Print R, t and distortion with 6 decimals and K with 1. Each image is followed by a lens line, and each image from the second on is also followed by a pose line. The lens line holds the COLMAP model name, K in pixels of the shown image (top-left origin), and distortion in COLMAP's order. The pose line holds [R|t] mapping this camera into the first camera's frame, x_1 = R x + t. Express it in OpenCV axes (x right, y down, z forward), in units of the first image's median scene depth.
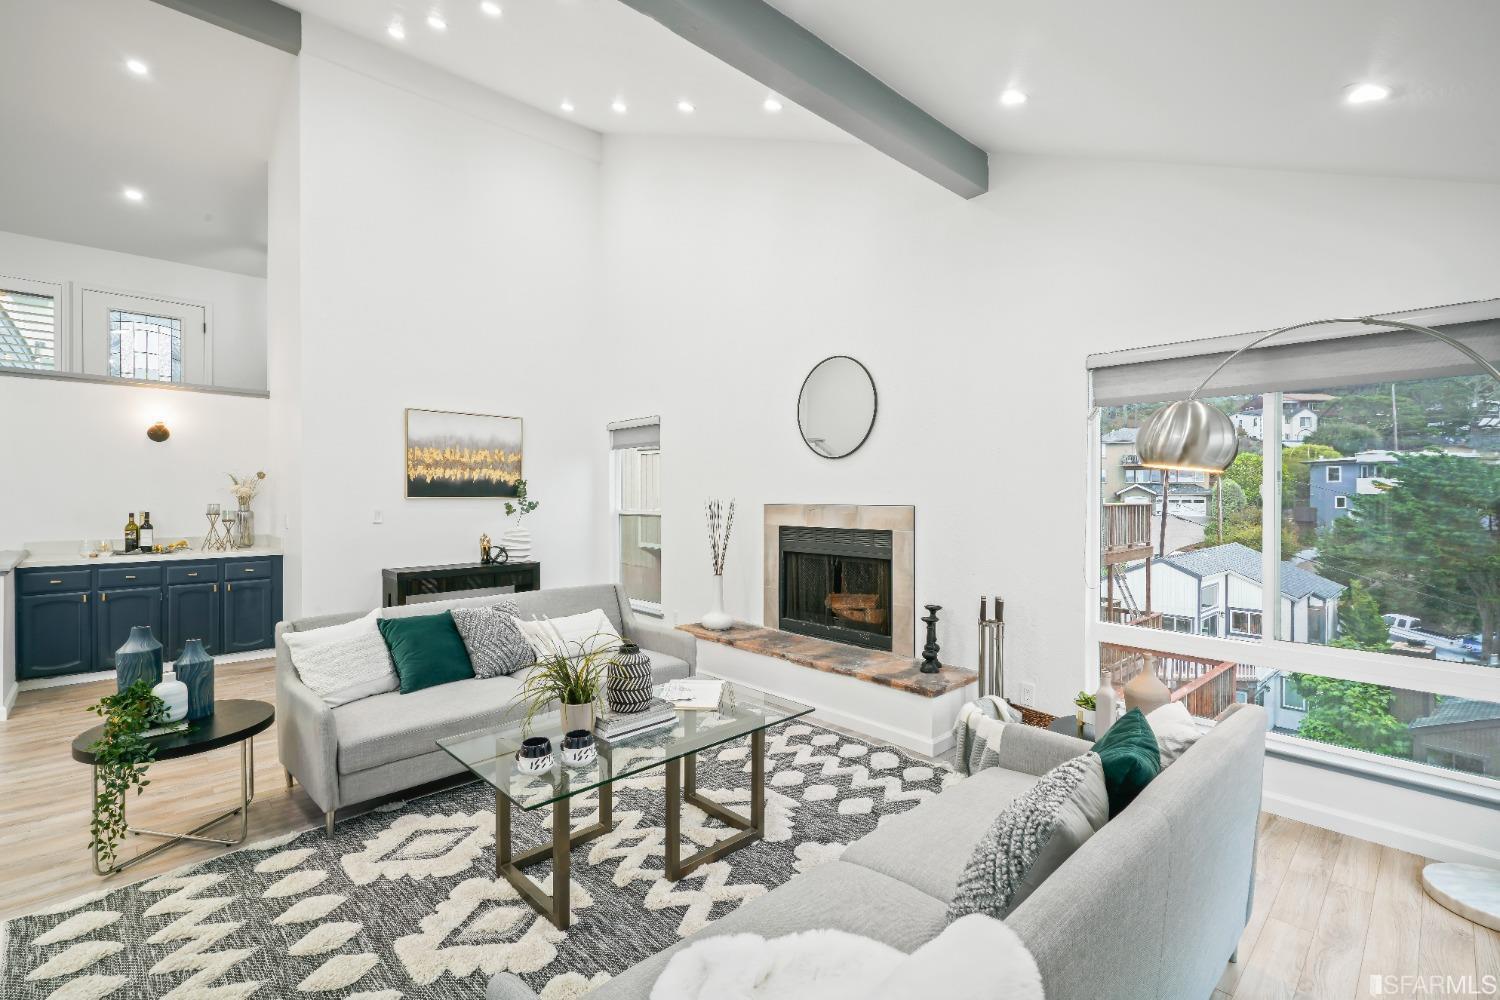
lens RADIAL K [[679.4, 0, 755.2], [0, 679.4, 498.5], [0, 0, 1]] dist [0.001388, 0.000166]
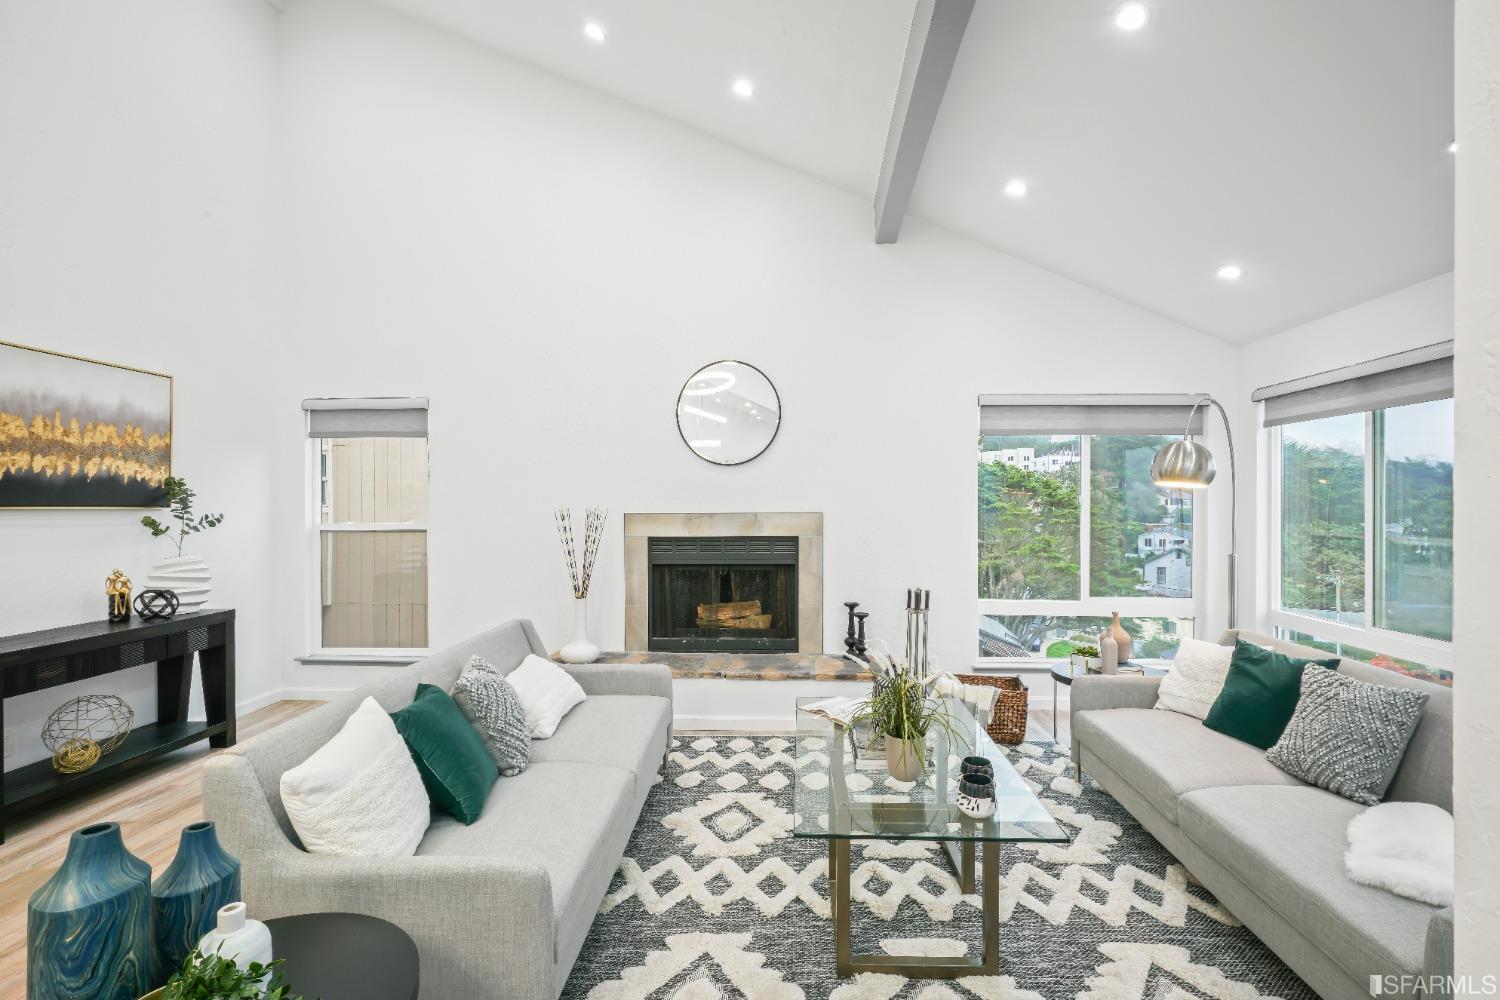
lens RADIAL K [[682.5, 0, 783.1], [0, 682.5, 506.6], [0, 0, 1]] dist [0.000992, -0.000004]
pose [[0.711563, -0.003709, 0.702612, -0.504862], [0.005388, 0.999985, -0.000178, 0.000842], [-0.702601, 0.003912, 0.711573, 0.243499]]
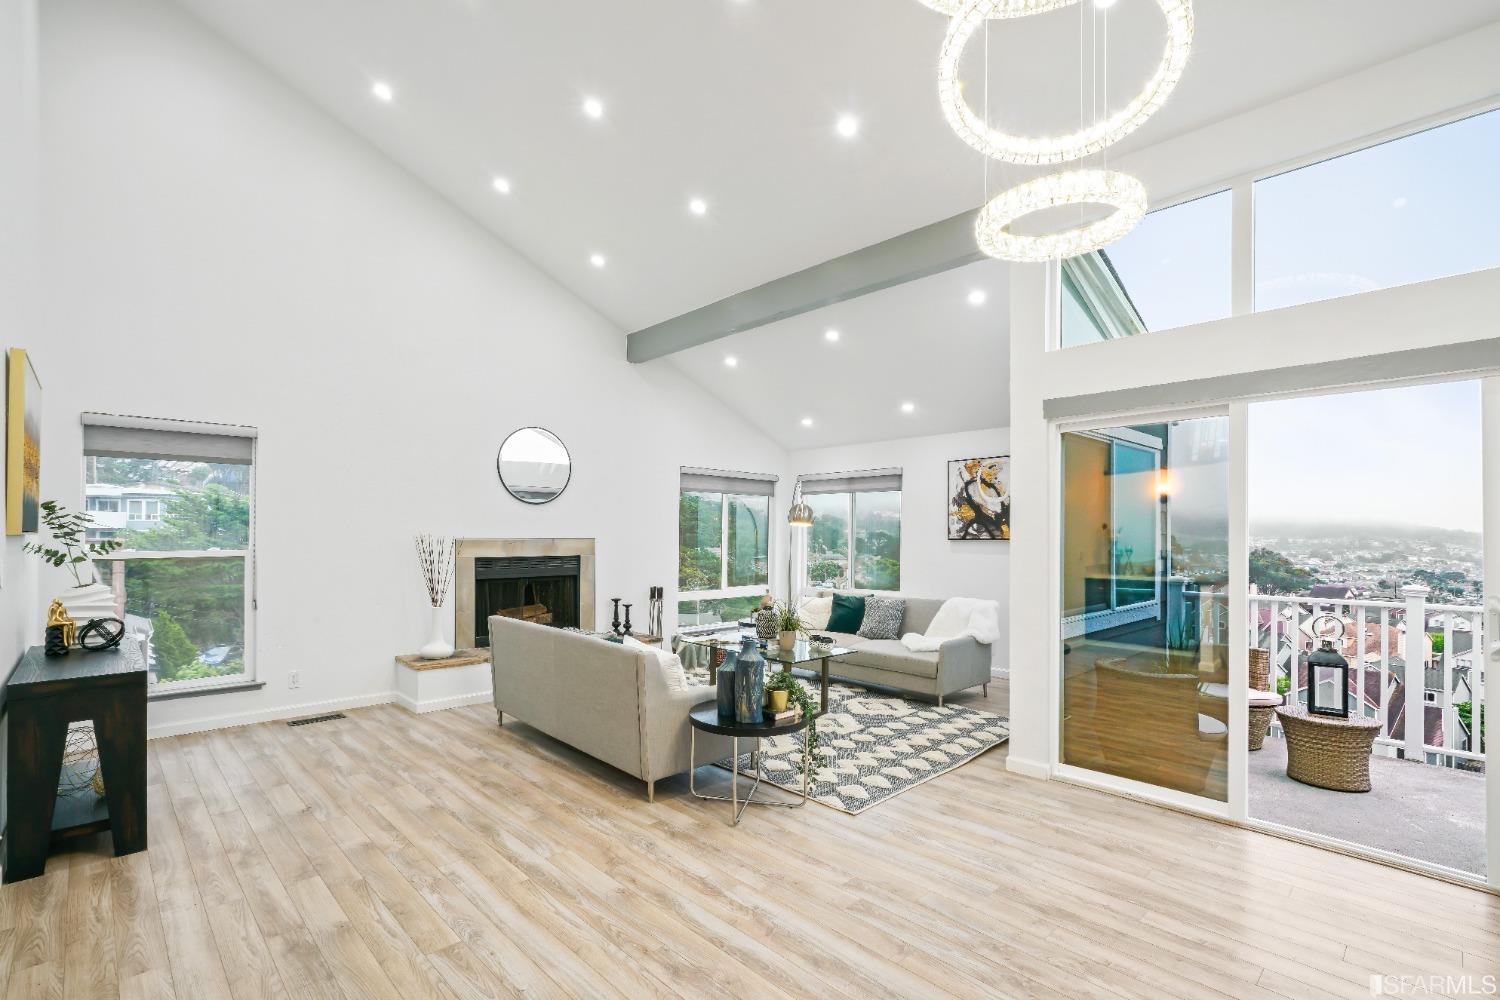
lens RADIAL K [[687.1, 0, 758.6], [0, 687.1, 531.6], [0, 0, 1]] dist [-0.000509, 0.000168]
pose [[-0.007582, 0.002547, 0.999968, -1.208845], [0.000724, 0.999997, -0.002541, -0.001176], [-0.999971, 0.000704, -0.007584, 0.560923]]
